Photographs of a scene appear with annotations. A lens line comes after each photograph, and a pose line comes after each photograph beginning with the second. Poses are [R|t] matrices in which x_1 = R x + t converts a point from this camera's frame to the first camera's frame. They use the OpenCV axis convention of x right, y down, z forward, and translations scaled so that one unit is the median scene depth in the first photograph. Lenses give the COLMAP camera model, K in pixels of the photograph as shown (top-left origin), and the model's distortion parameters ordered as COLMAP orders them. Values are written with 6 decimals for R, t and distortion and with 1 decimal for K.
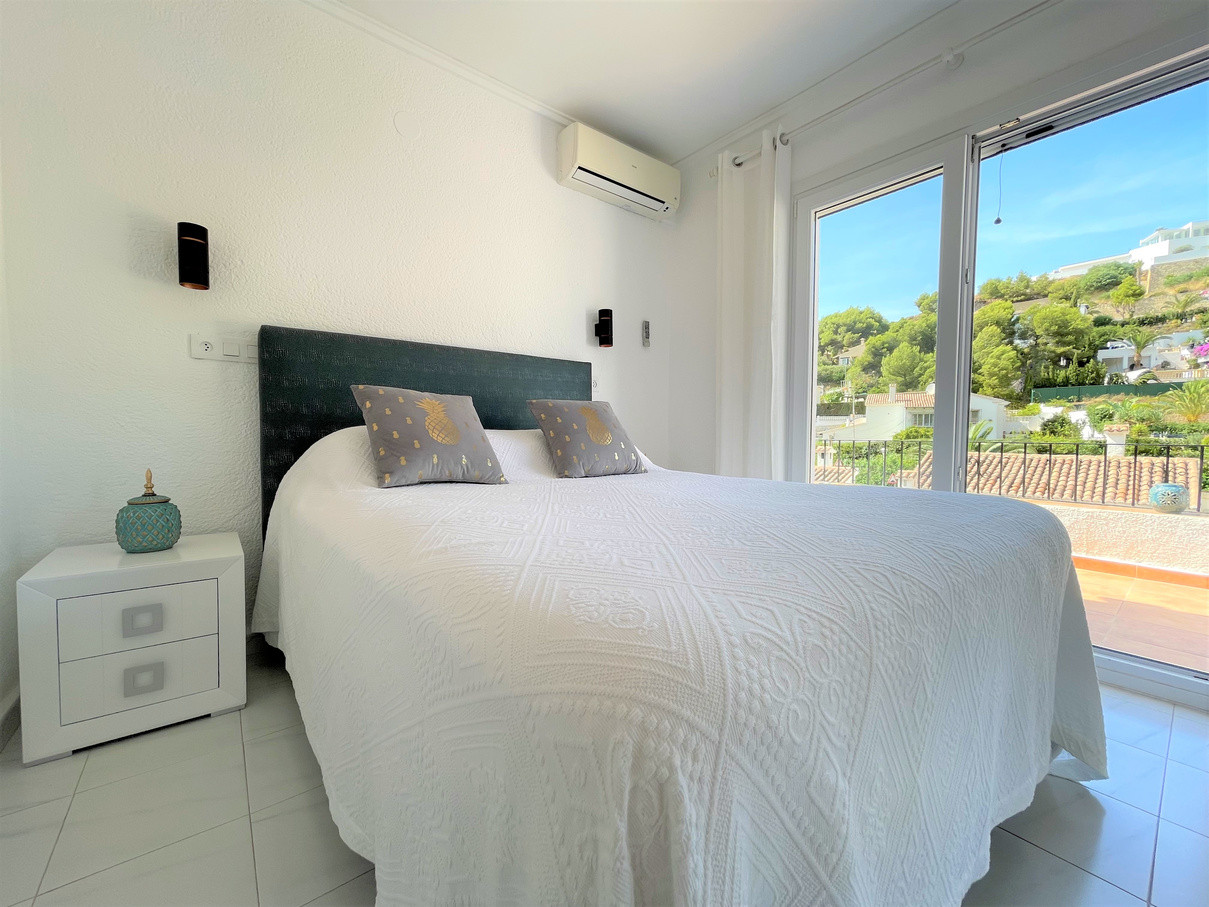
lens RADIAL K [[488.0, 0, 597.8], [0, 488.0, 453.9], [0, 0, 1]] dist [0.000375, 0.000003]
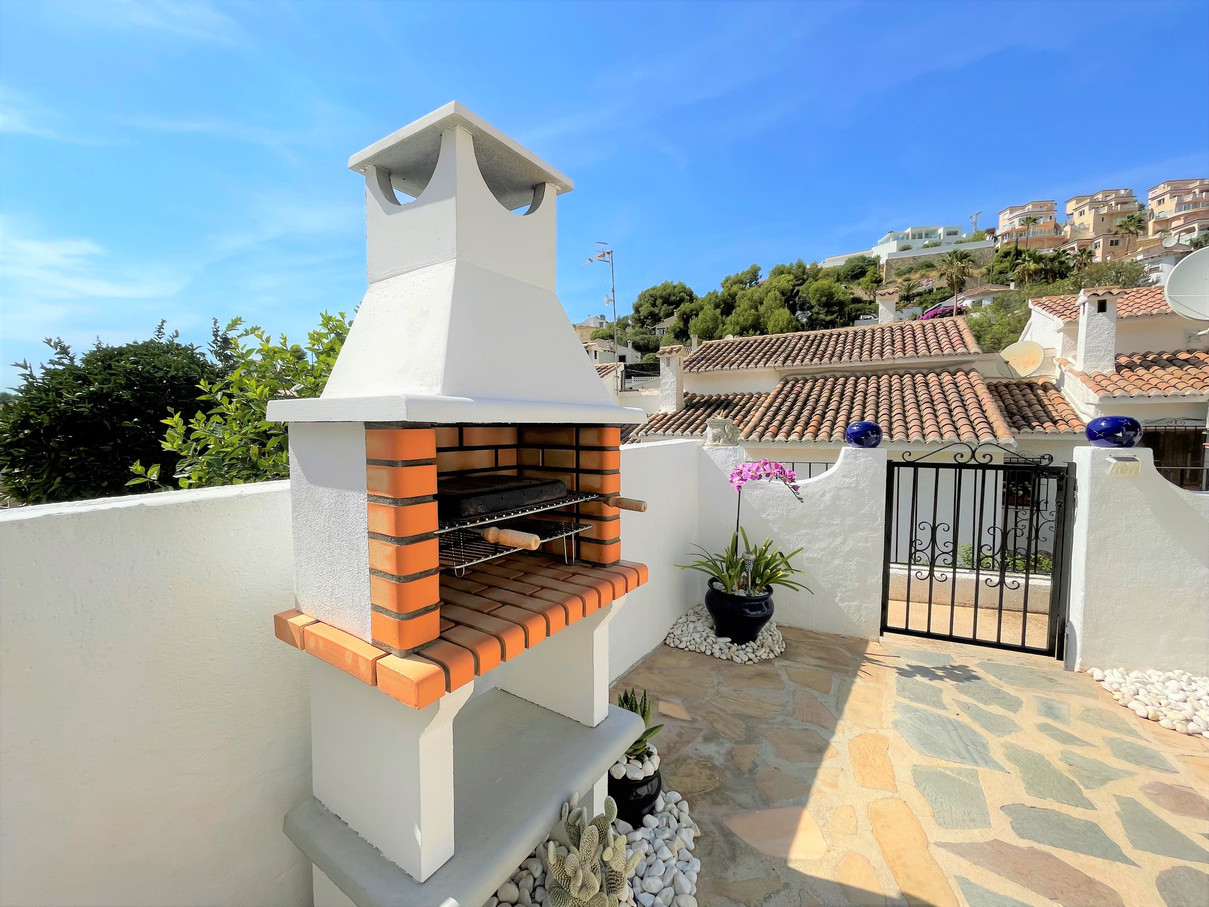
lens RADIAL K [[488.0, 0, 605.9], [0, 488.0, 448.8], [0, 0, 1]] dist [0.000375, 0.000003]
pose [[0.945838, -0.037823, 0.322427, 0.064680], [0.033248, 0.999253, 0.019685, 0.039380], [-0.322931, -0.007899, 0.946389, 0.072769]]
